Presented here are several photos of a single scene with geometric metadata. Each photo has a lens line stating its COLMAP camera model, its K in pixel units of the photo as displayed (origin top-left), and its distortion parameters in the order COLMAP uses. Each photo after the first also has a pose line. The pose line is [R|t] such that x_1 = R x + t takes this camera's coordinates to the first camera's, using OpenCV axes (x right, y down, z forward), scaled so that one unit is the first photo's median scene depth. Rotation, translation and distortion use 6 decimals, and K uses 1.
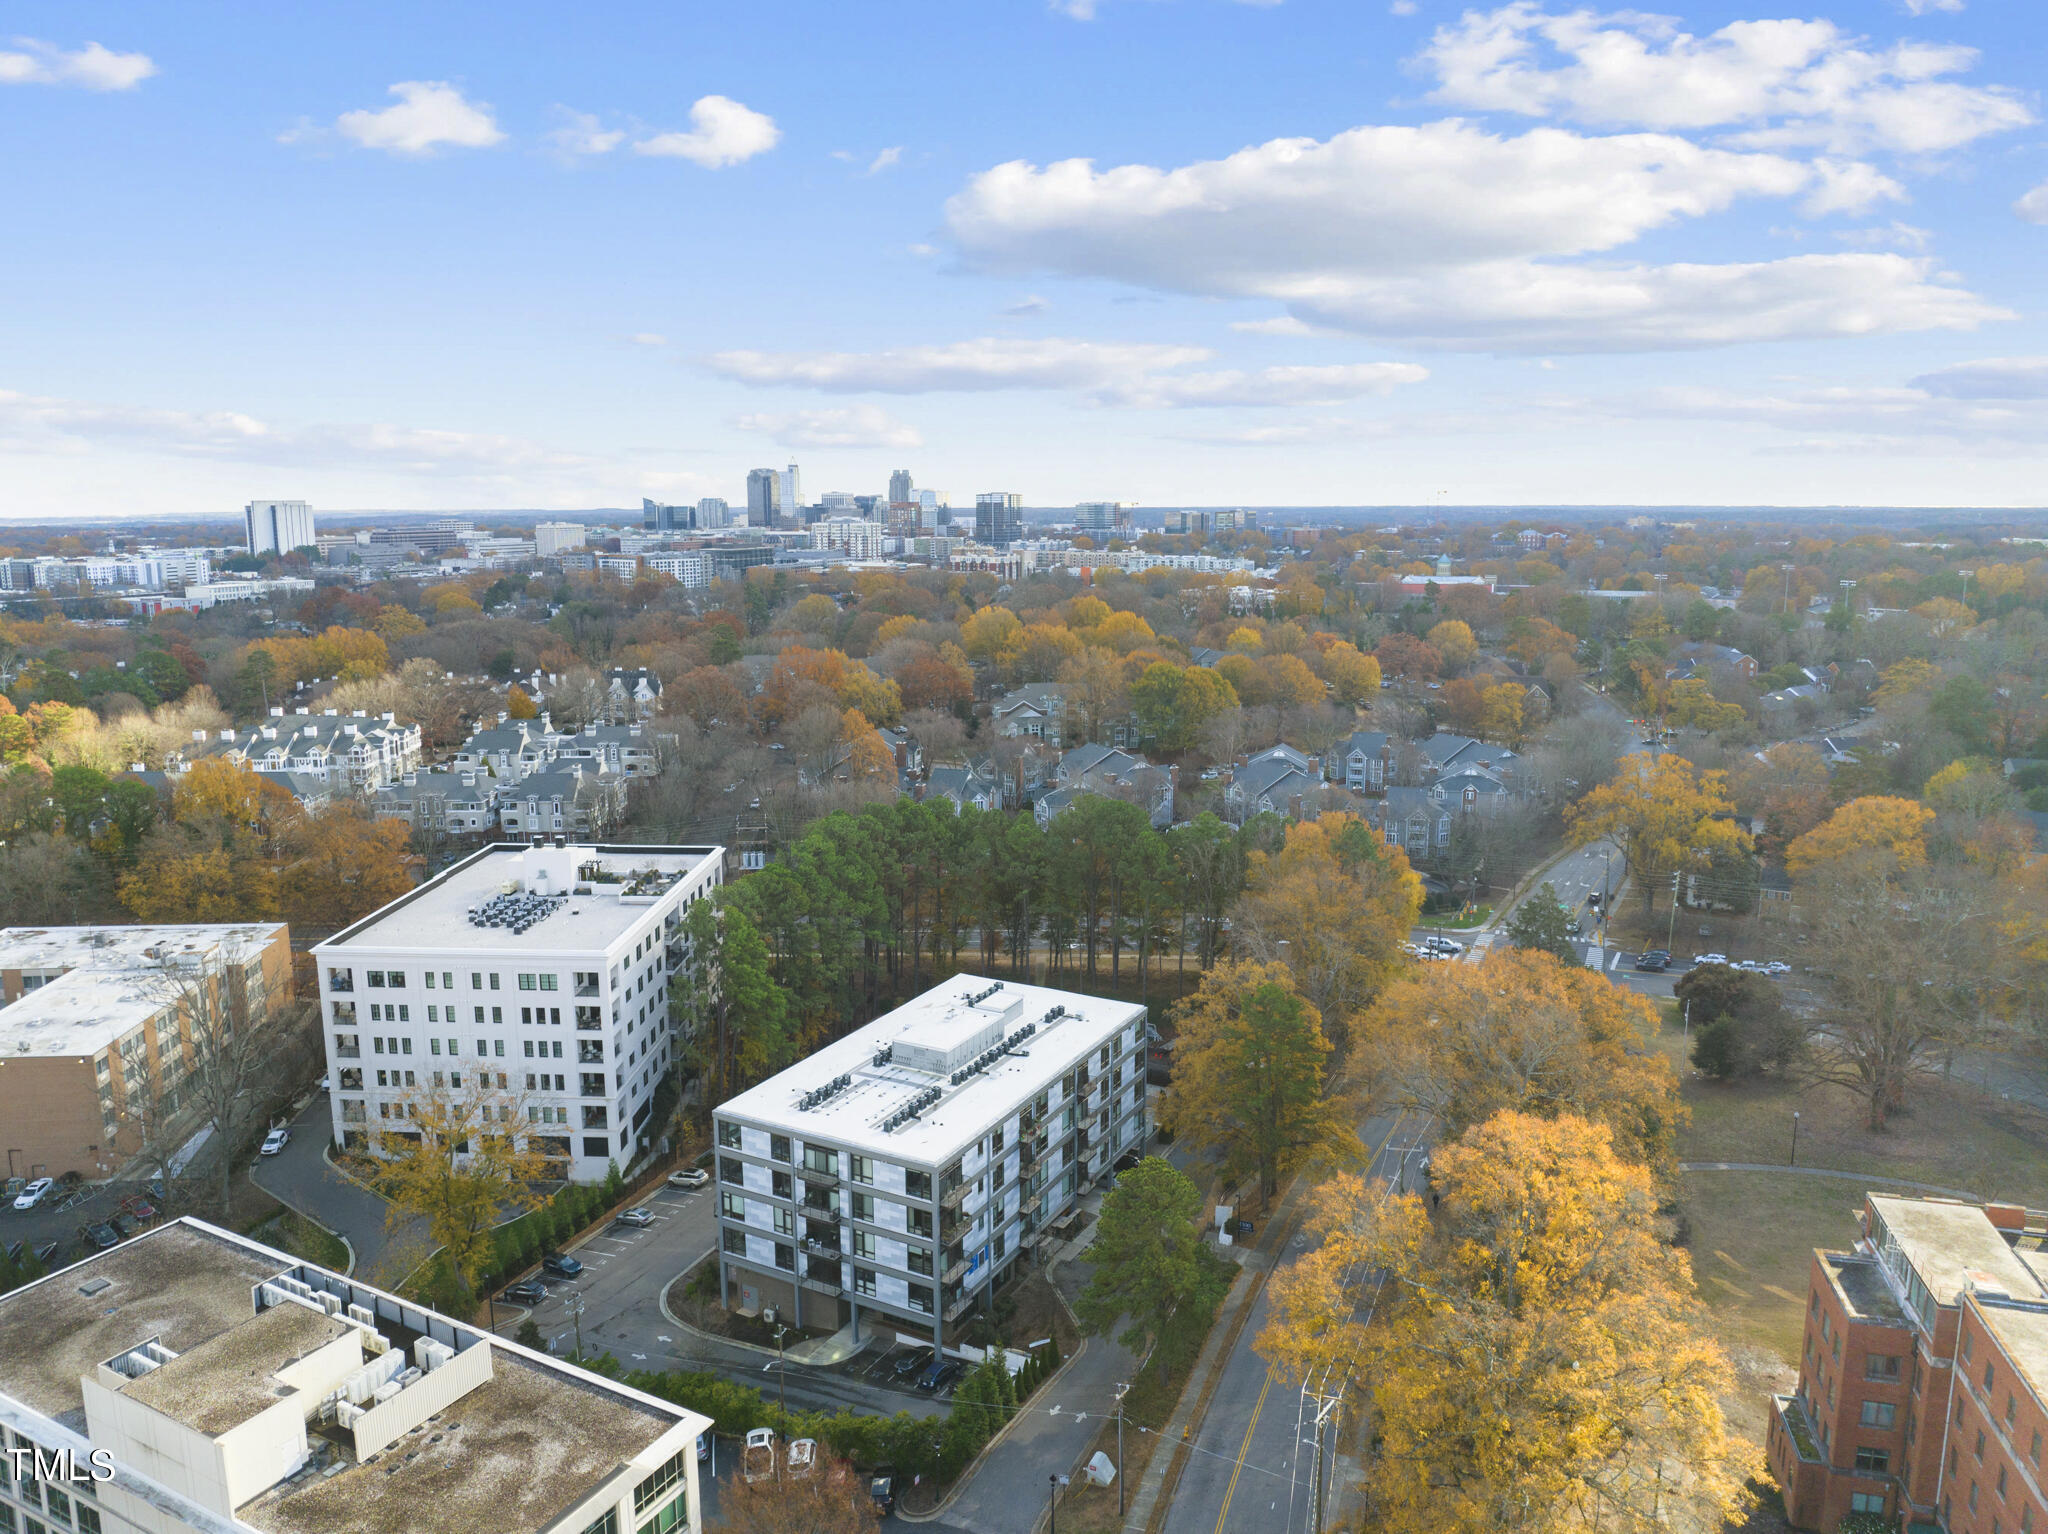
lens RADIAL K [[1439.4, 0, 1024.0], [0, 1439.4, 767.0], [0, 0, 1]] dist [-0.028950, -0.006960]
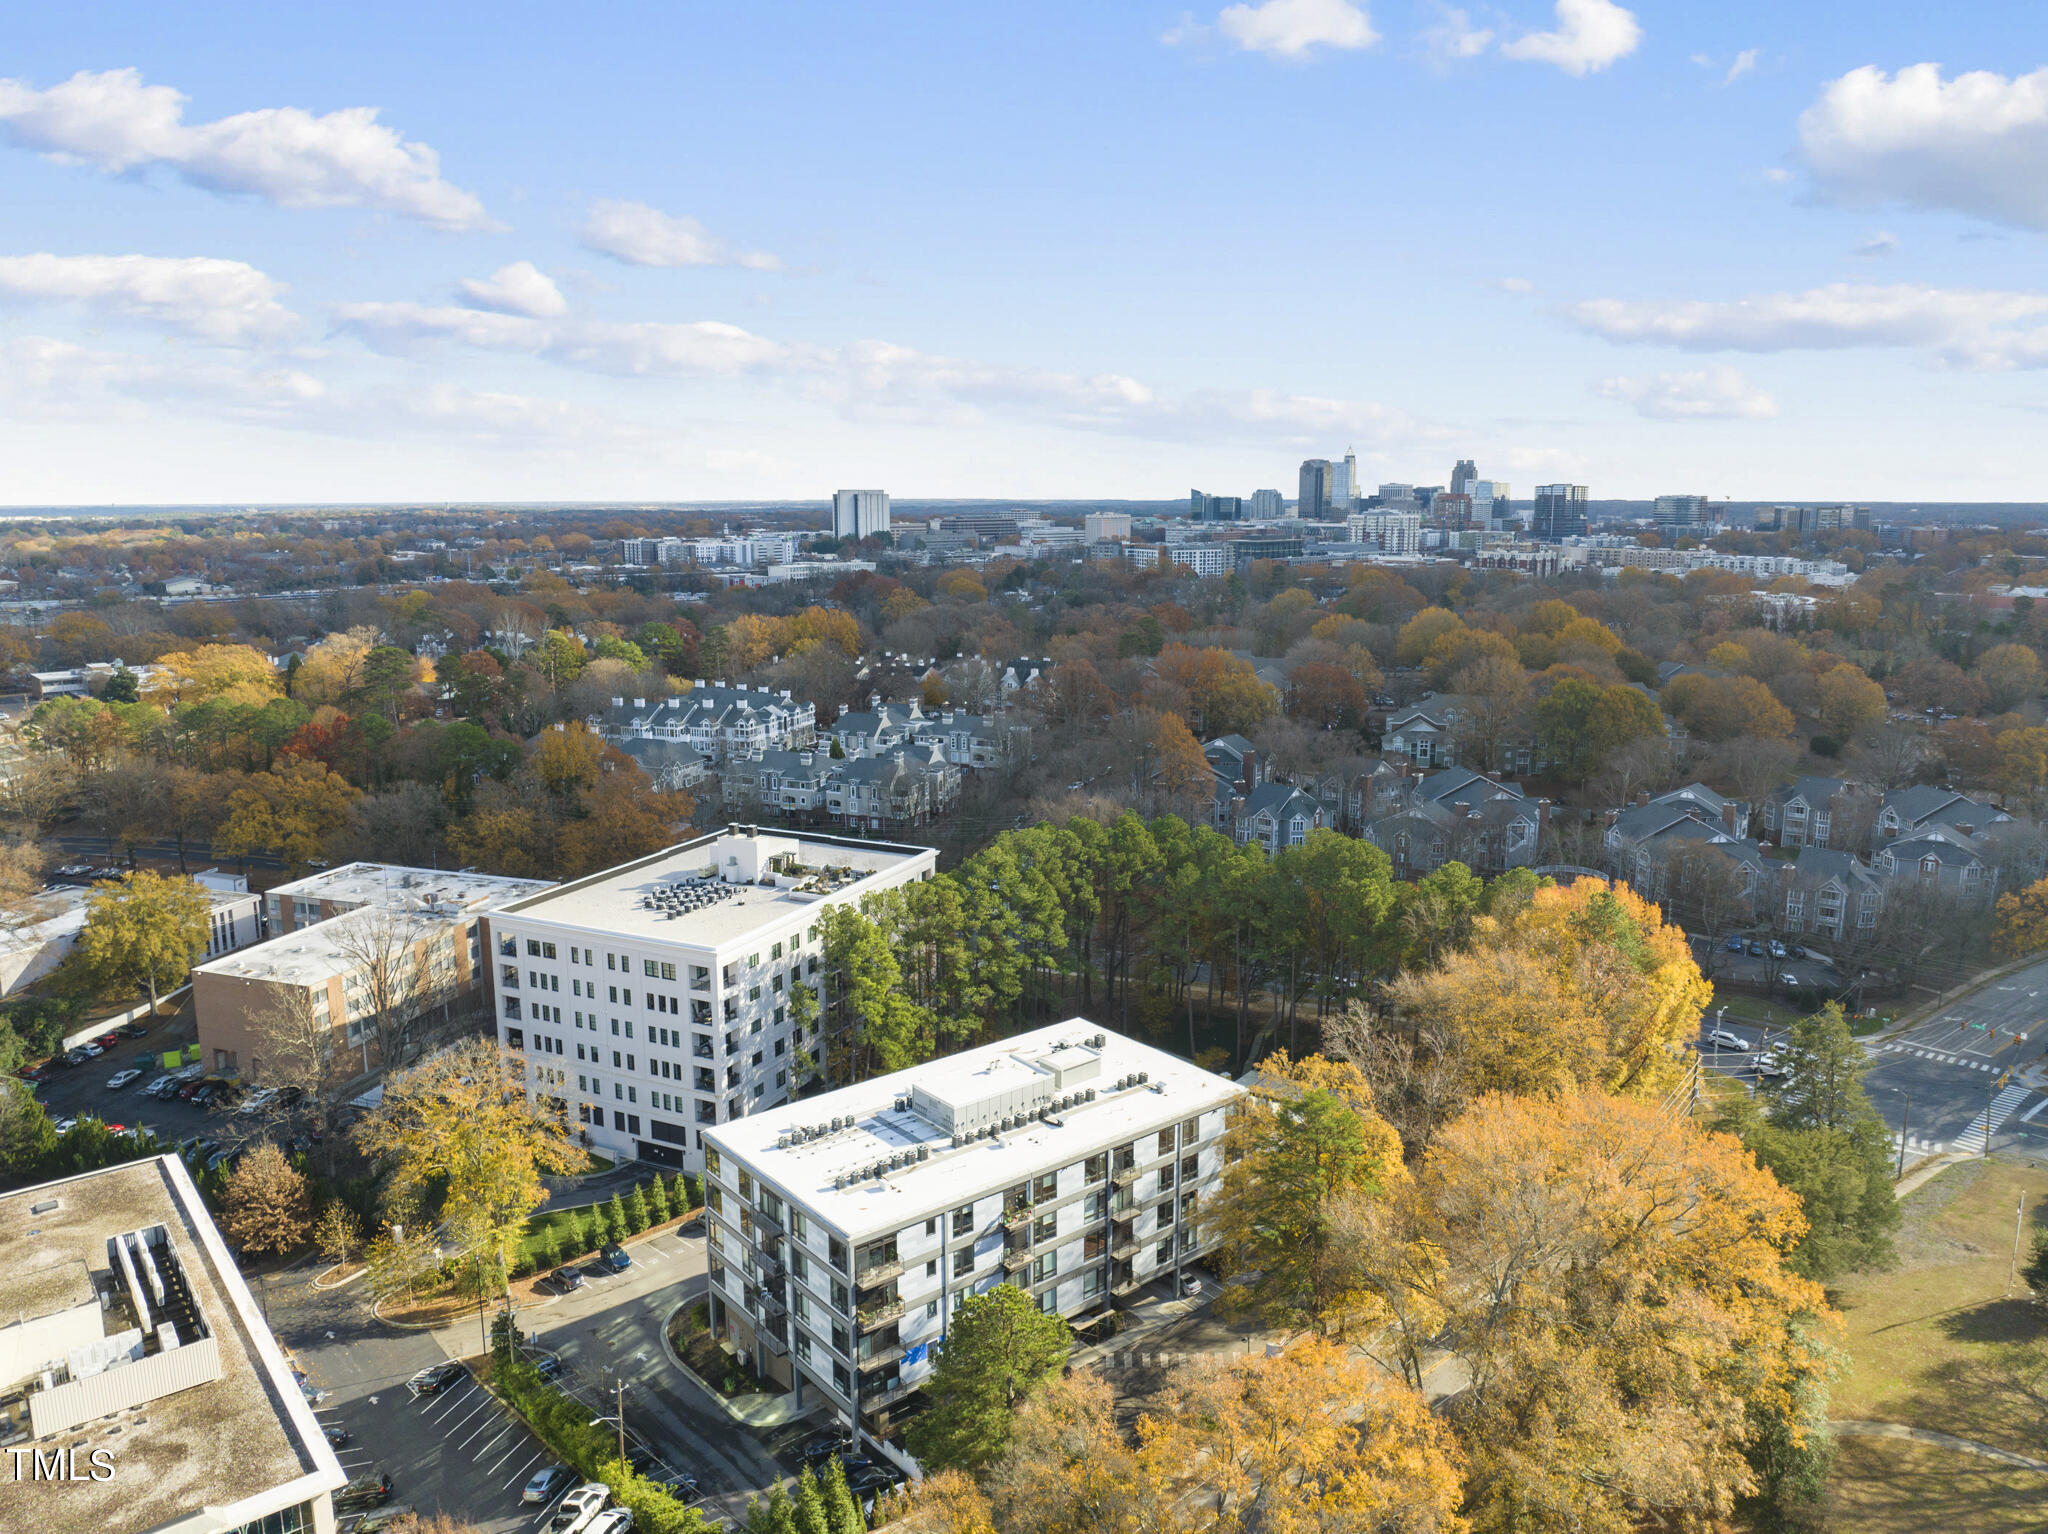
lens RADIAL K [[1439.4, 0, 1024.0], [0, 1439.4, 767.0], [0, 0, 1]] dist [-0.028950, -0.006960]
pose [[0.923632, 0.071769, -0.376501, 0.131187], [-0.069528, 0.997388, 0.019557, -0.014581], [0.376921, 0.008114, 0.926210, 0.079977]]
